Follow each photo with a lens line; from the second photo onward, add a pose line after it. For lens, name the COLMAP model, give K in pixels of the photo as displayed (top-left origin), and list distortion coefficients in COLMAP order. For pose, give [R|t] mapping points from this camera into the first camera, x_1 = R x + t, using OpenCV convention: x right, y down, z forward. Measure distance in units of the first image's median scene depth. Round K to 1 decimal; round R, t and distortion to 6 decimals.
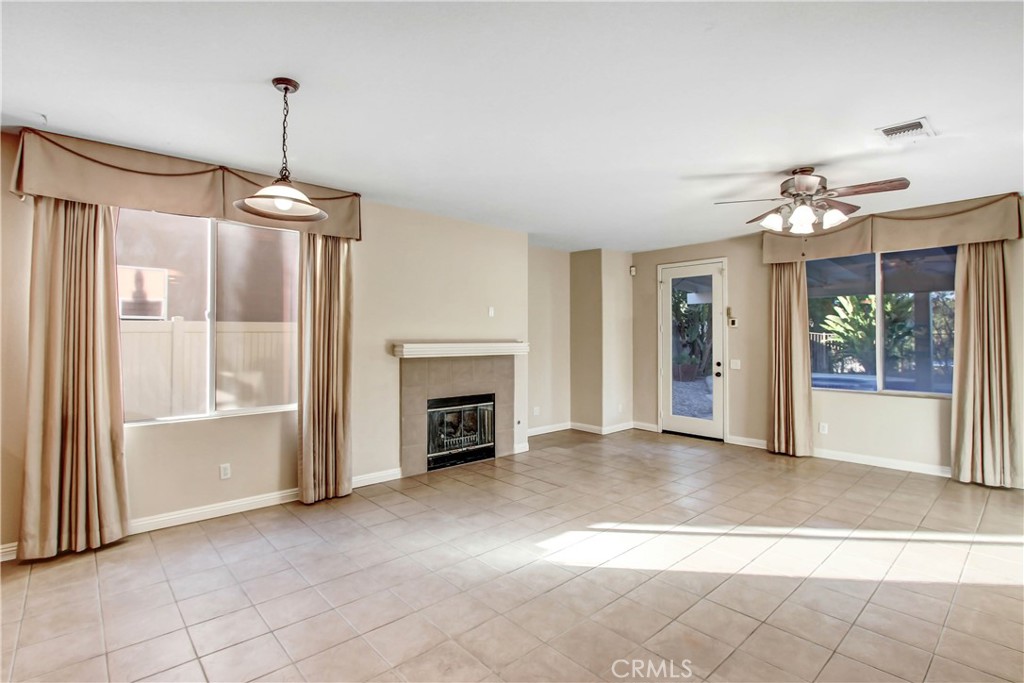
lens RADIAL K [[491.2, 0, 511.7], [0, 491.2, 335.0], [0, 0, 1]] dist [-0.016529, 0.000561]
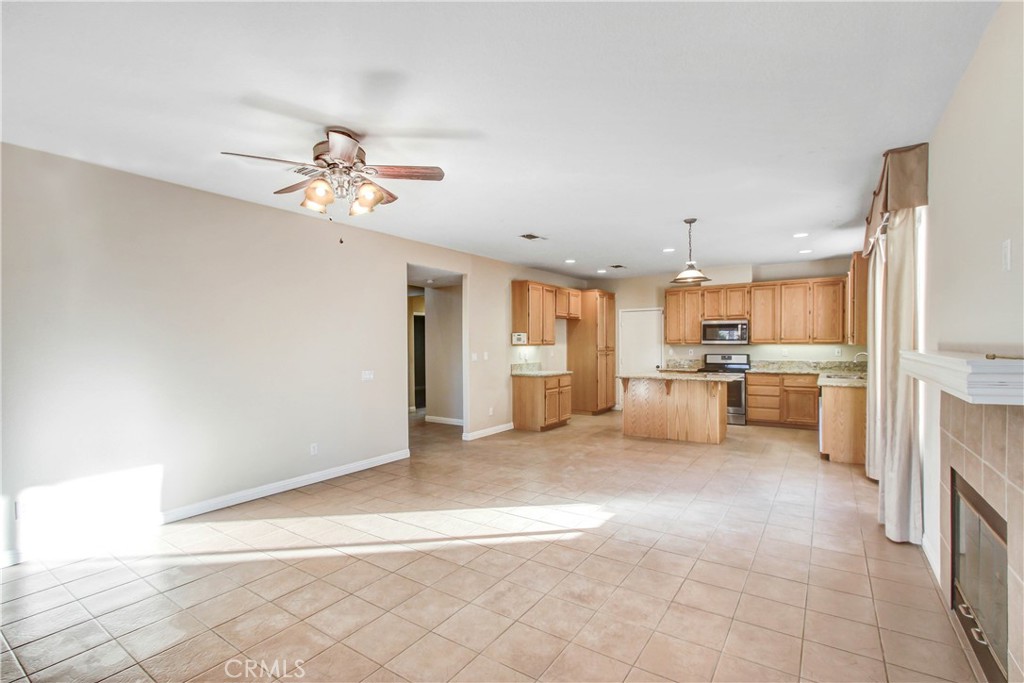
lens RADIAL K [[491.2, 0, 508.3], [0, 491.2, 345.2], [0, 0, 1]] dist [-0.016529, 0.000561]
pose [[-0.973888, 0.003019, -0.227011, 0.515171], [0.002888, 0.999995, 0.000909, 0.004351], [0.227012, 0.000230, -0.973892, 1.858622]]
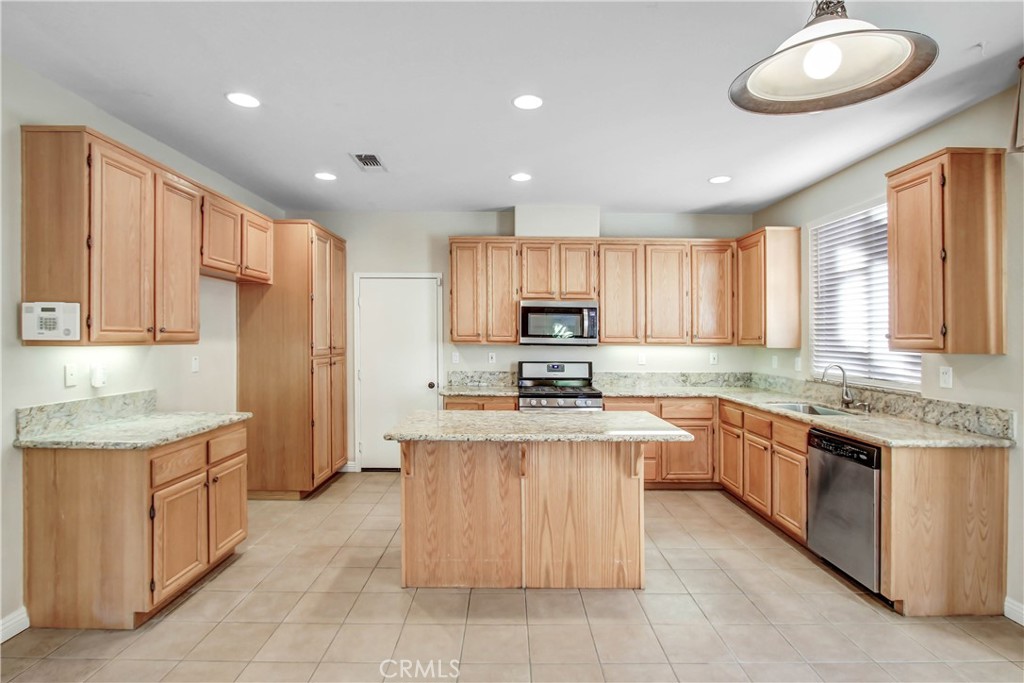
lens RADIAL K [[491.2, 0, 509.1], [0, 491.2, 352.9], [0, 0, 1]] dist [-0.016529, 0.000561]
pose [[-0.667941, 0.012255, -0.744114, 0.249782], [-0.009785, 0.999633, 0.025247, -0.000040], [0.744150, 0.024145, -0.667576, 1.160640]]
